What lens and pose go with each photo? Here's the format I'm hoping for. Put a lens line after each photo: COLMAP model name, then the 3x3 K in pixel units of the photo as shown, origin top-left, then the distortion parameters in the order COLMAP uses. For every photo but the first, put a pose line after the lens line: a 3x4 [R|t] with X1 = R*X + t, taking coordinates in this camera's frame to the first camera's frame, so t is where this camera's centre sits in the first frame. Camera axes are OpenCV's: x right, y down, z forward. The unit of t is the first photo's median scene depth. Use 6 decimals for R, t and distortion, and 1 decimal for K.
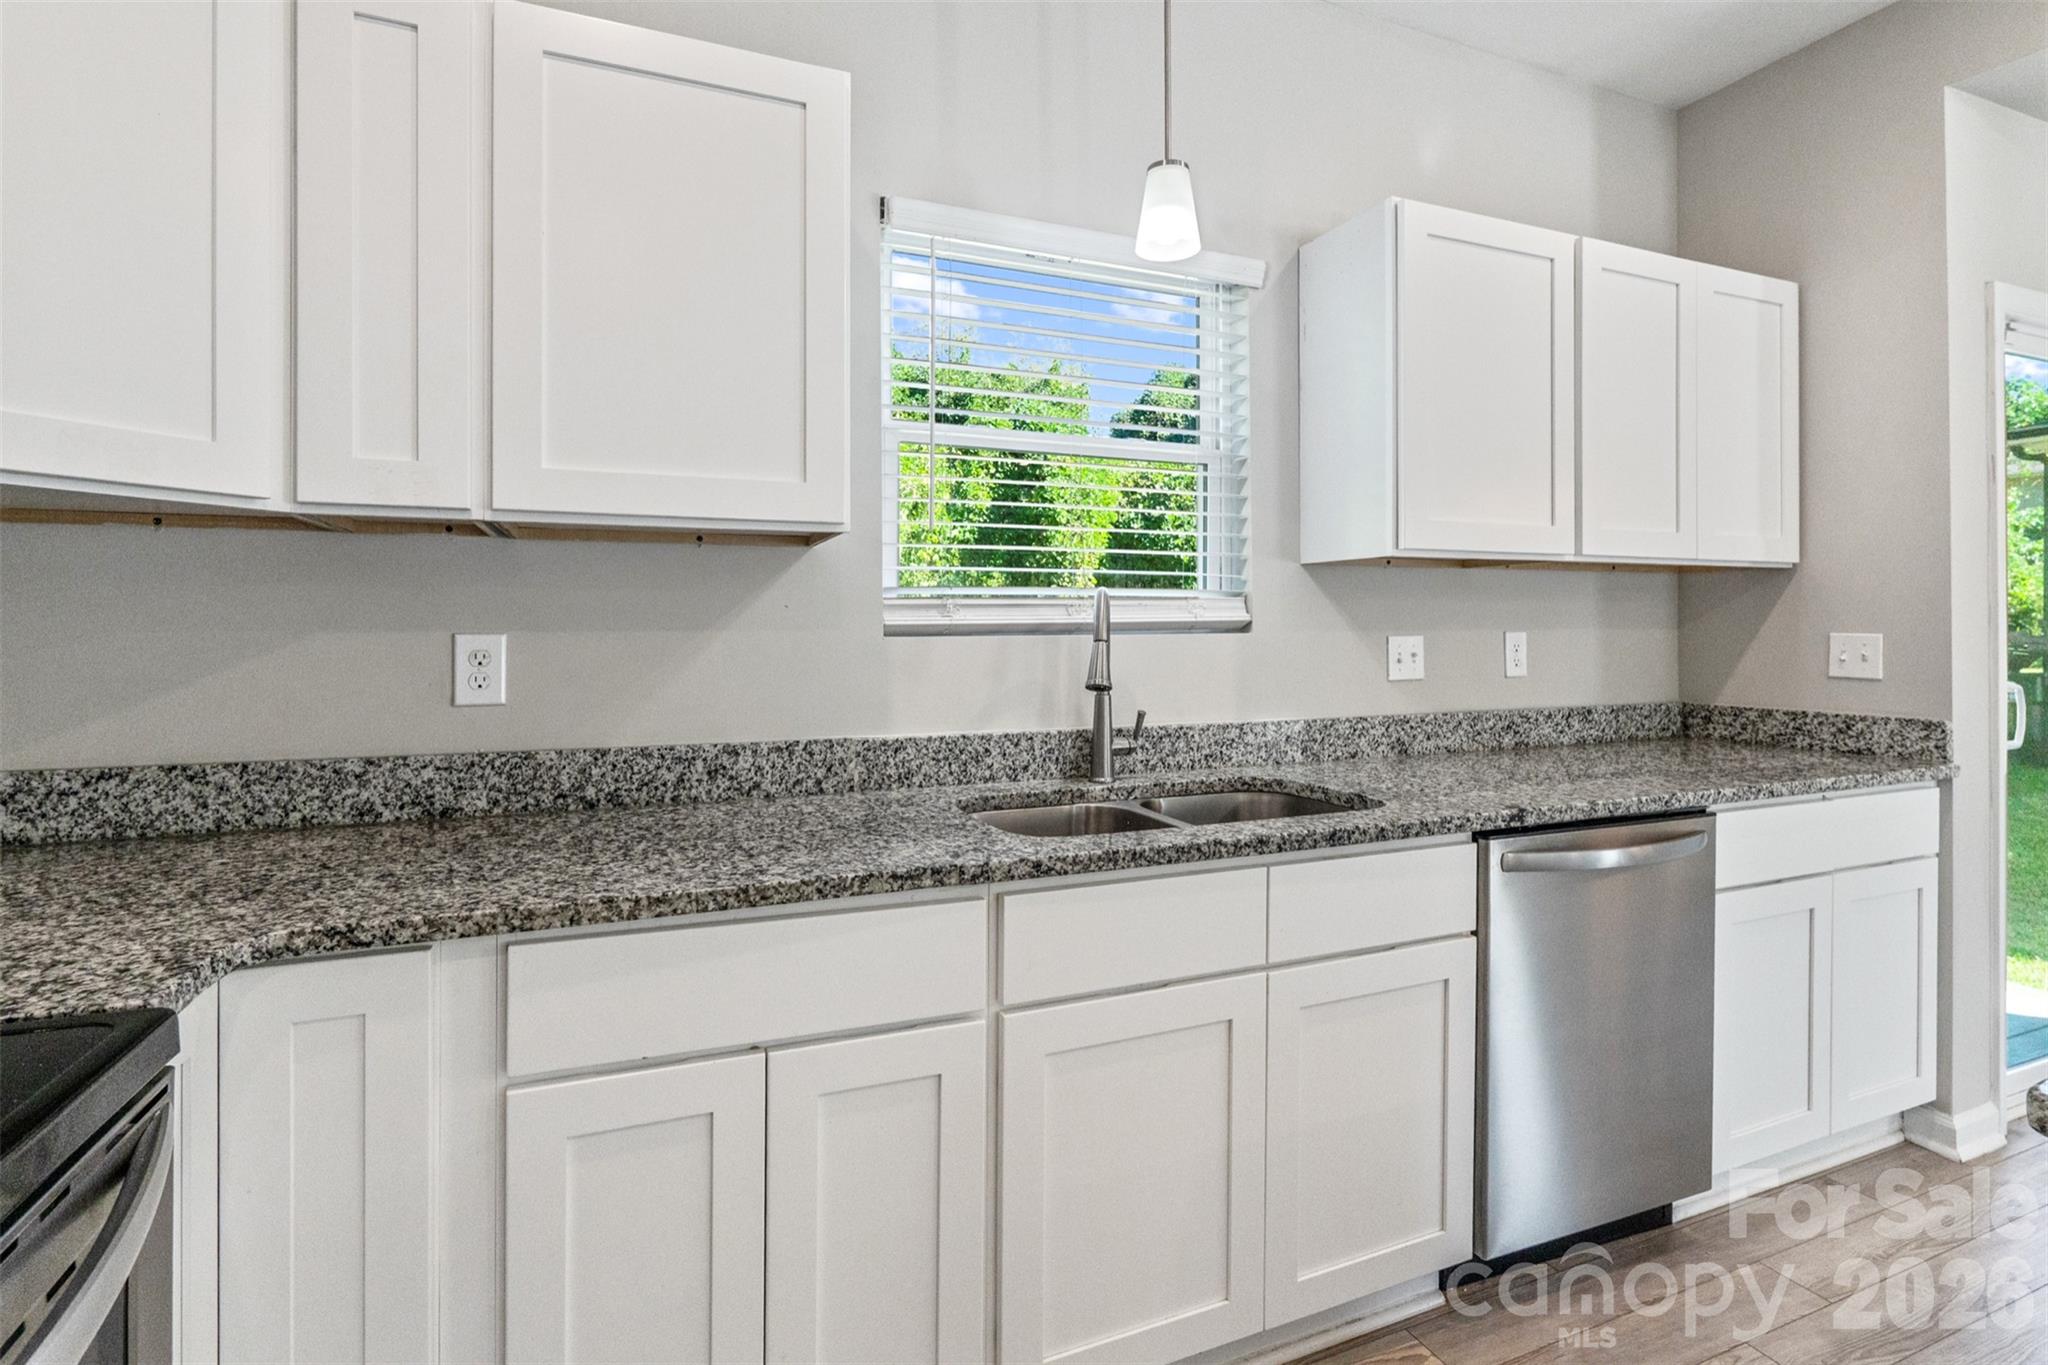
lens RADIAL K [[972.0, 0, 1022.7], [0, 972.0, 622.5], [0, 0, 1]] dist [-0.006476, 0.000137]
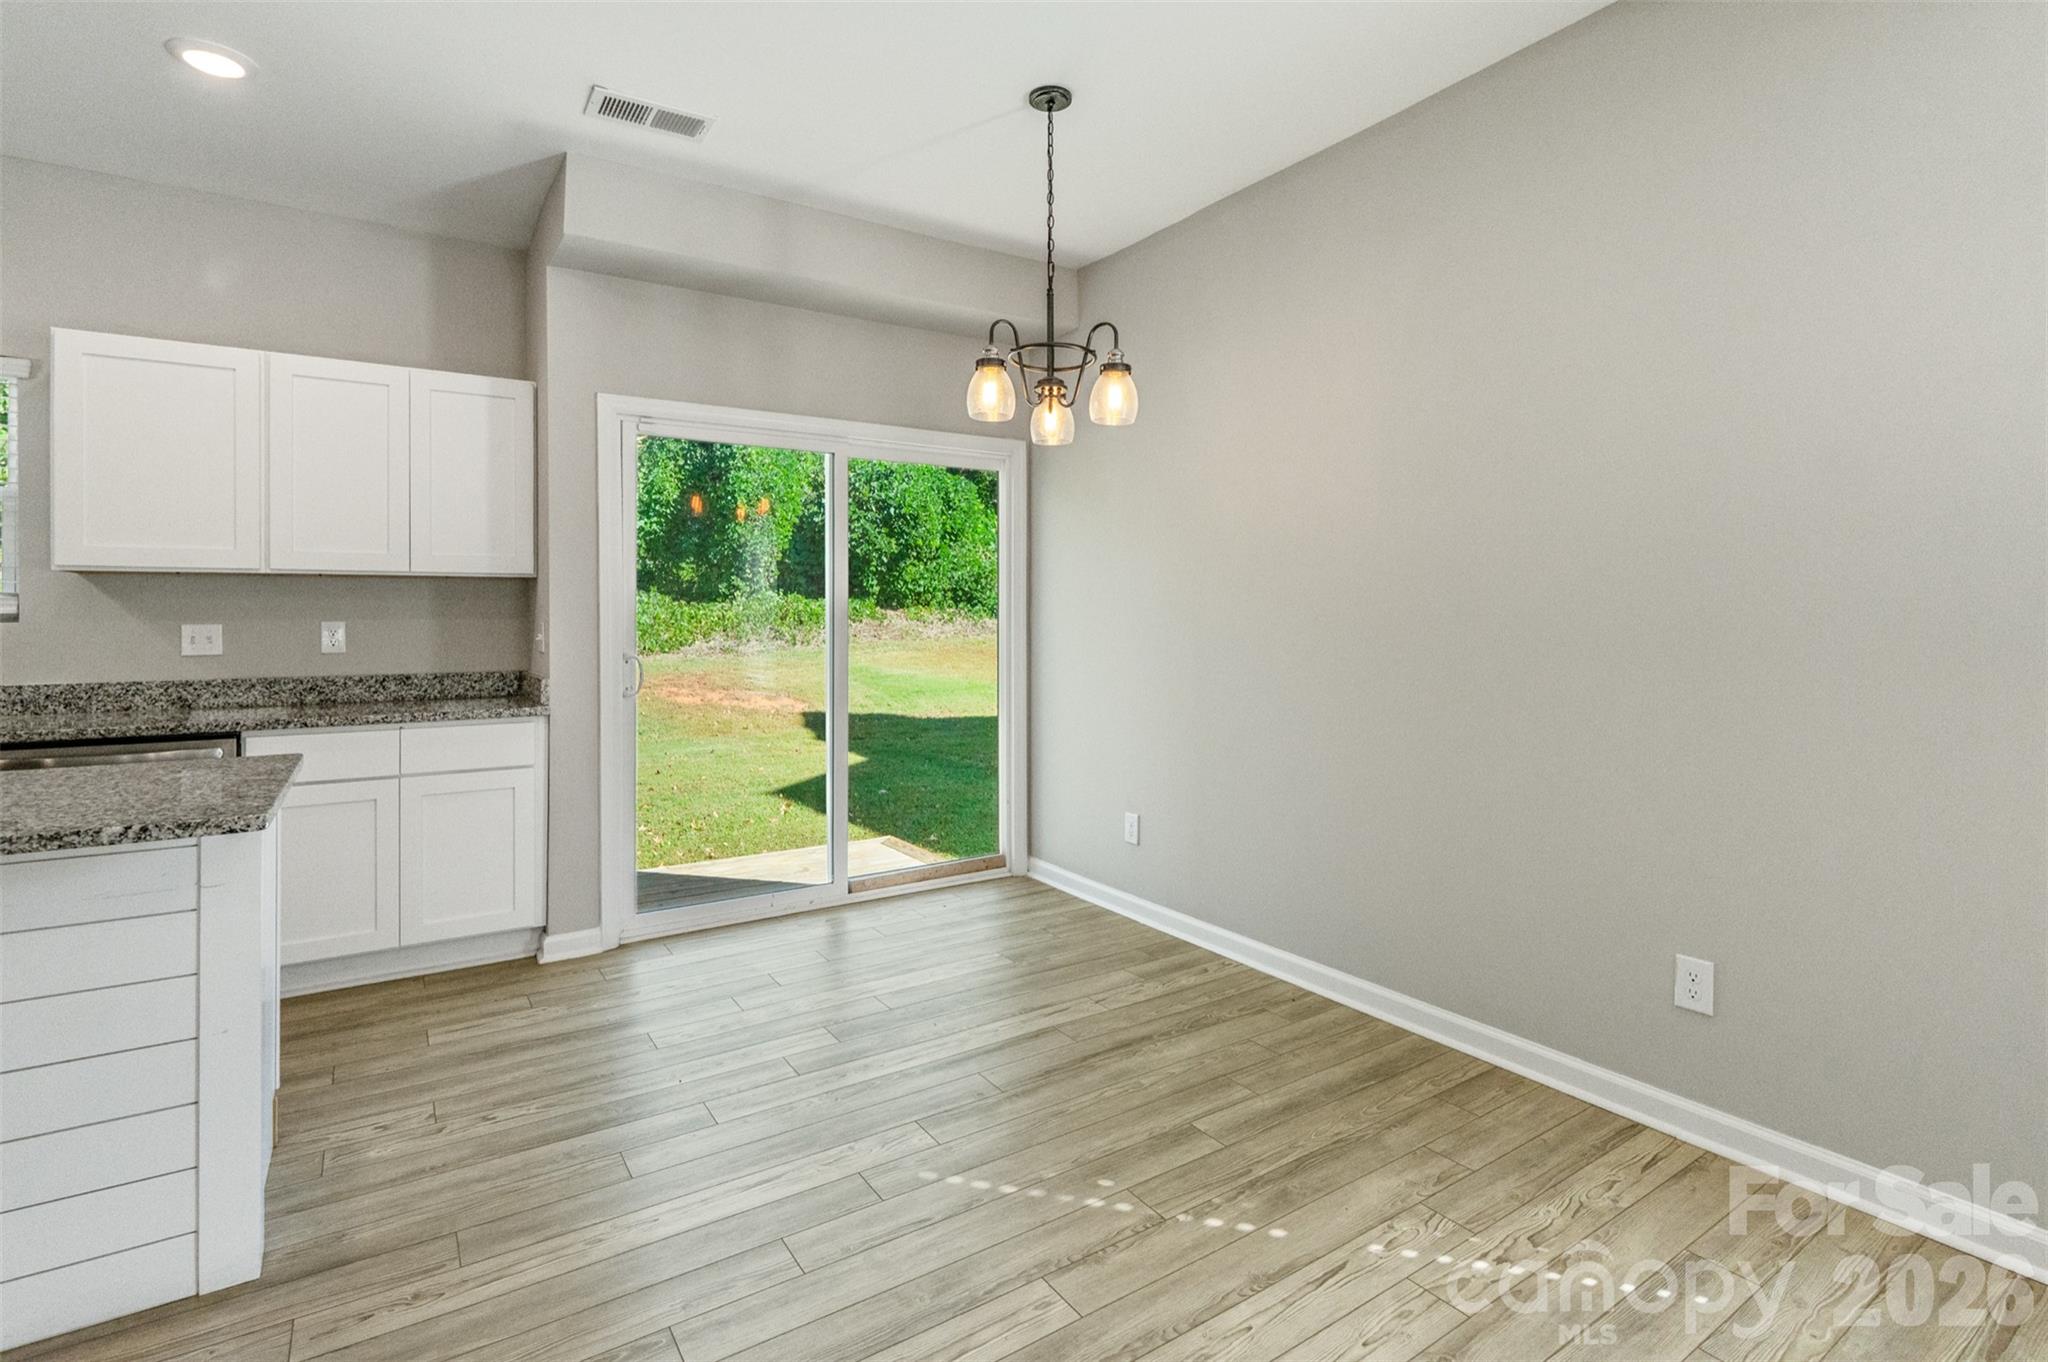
lens RADIAL K [[968.2, 0, 1030.0], [0, 968.2, 615.5], [0, 0, 1]] dist [-0.009308, 0.000524]
pose [[0.980646, -0.000449, 0.195789, 1.639733], [-0.000201, 0.999995, 0.003301, -0.004866], [-0.195789, -0.003276, 0.980641, -0.762201]]
